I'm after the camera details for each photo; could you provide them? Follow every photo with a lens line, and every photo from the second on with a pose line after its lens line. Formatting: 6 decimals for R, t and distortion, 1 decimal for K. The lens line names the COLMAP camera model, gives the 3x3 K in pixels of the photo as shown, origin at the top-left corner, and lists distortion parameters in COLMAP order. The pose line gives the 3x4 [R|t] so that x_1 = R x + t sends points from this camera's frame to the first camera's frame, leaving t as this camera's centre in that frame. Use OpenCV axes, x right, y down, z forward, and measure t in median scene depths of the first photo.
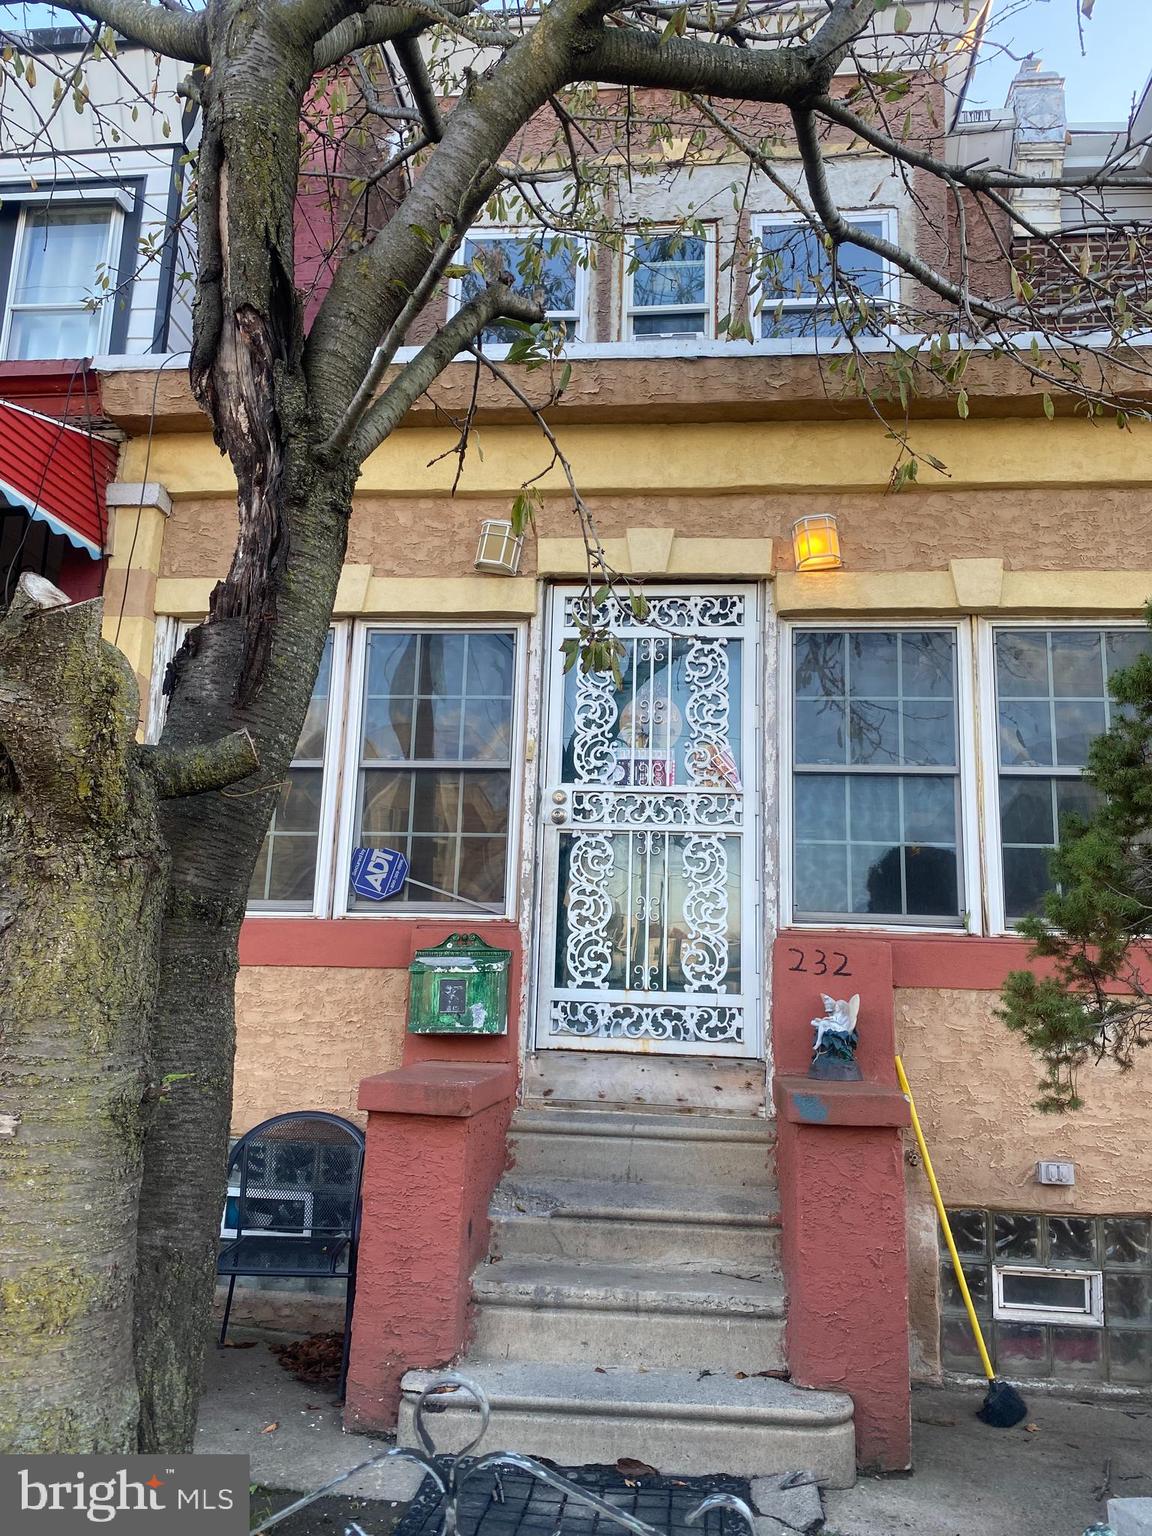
lens RADIAL K [[1154.1, 0, 576.0], [0, 1154.1, 768.0], [0, 0, 1]] dist [0.103577, -0.149659]
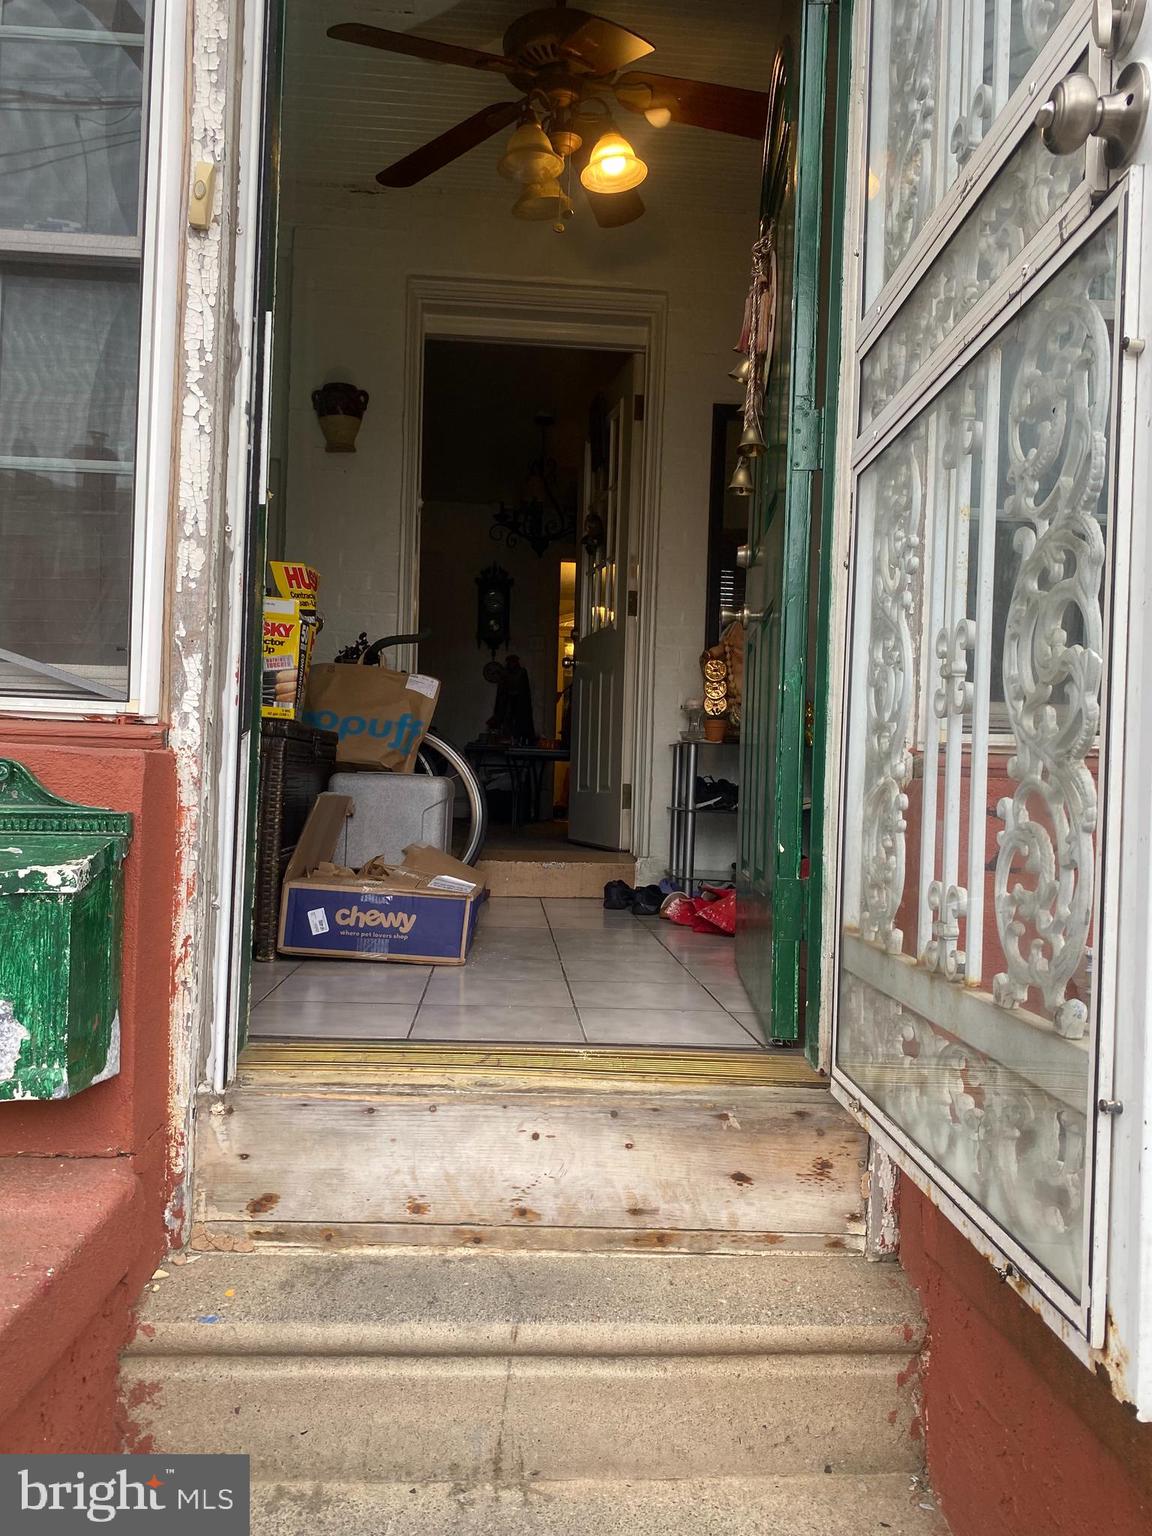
lens RADIAL K [[1154.1, 0, 576.0], [0, 1154.1, 768.0], [0, 0, 1]] dist [0.103577, -0.149659]
pose [[0.985239, 0.001837, 0.171175, 0.008428], [-0.032049, 0.984242, 0.173900, 0.086826], [-0.168158, -0.176819, 0.969772, 0.676617]]
